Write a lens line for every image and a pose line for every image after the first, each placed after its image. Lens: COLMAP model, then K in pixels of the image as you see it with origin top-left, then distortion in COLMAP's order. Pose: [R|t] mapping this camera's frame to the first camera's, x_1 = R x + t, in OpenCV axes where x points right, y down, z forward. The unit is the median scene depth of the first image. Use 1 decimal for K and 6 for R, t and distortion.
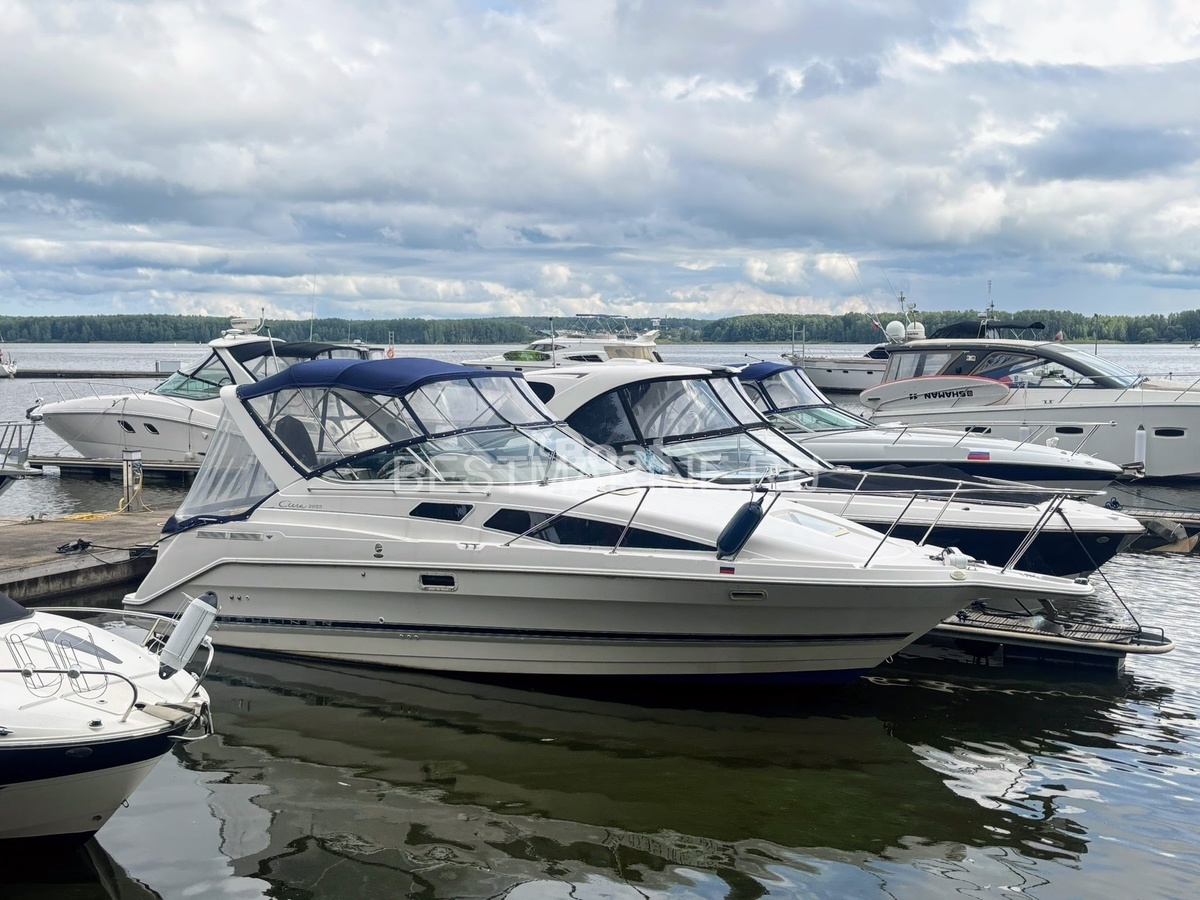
lens RADIAL K [[1454.3, 0, 595.3], [0, 1454.3, 448.4], [0, 0, 1]] dist [-0.050135, 0.000000]
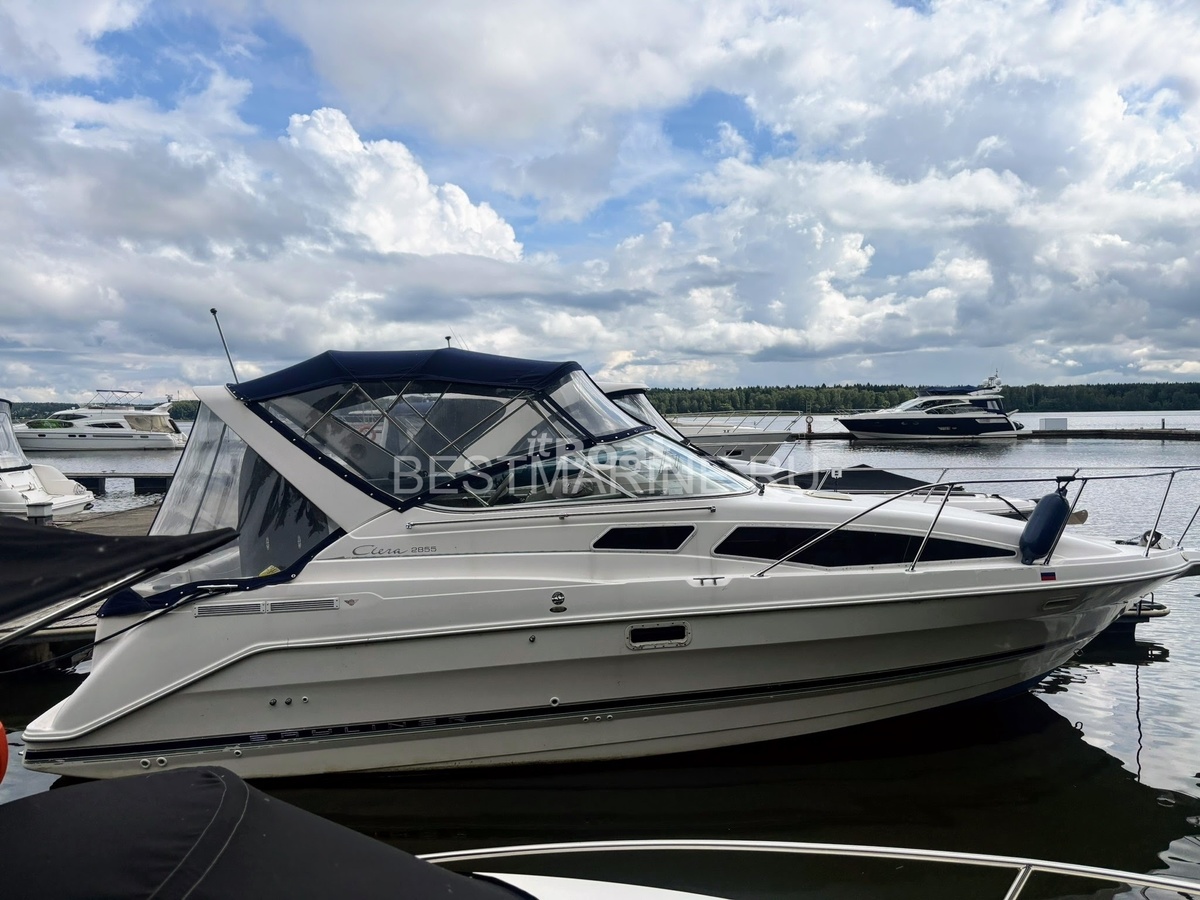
lens RADIAL K [[903.2, 0, 597.1], [0, 903.2, 445.5], [0, 0, 1]] dist [0.035001, -0.043997]
pose [[0.858253, -0.032254, 0.512213, -0.351888], [0.057113, 0.997827, -0.032864, 0.010093], [-0.510039, 0.057460, 0.858230, 0.606782]]
